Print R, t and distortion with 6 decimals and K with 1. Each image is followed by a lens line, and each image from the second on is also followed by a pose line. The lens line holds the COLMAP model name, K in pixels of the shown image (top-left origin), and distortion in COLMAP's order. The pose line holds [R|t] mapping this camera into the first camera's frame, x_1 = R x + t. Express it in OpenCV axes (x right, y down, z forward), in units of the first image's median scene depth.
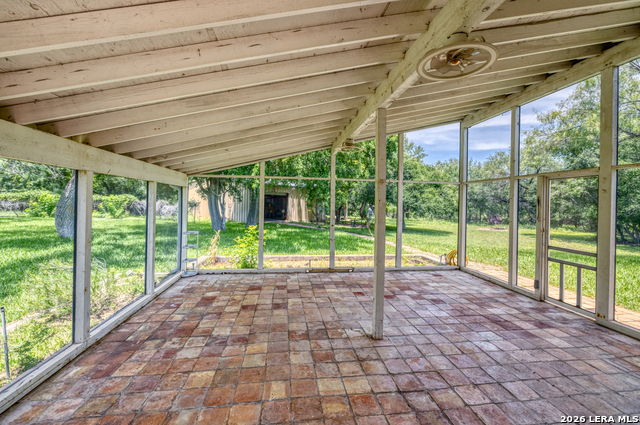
lens RADIAL K [[270.0, 0, 320.0], [0, 270.0, 212.5], [0, 0, 1]] dist [0.000378, 0.000195]
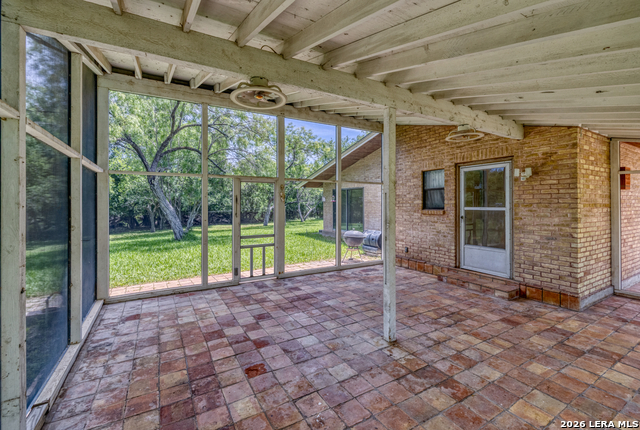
lens RADIAL K [[281.7, 0, 320.0], [0, 281.7, 215.0], [0, 0, 1]] dist [0.000530, 0.000090]
pose [[-0.386398, -0.053329, 0.920789, -0.515221], [0.030545, 0.997040, 0.070563, -0.057597], [-0.921826, 0.055391, -0.383626, 1.356787]]
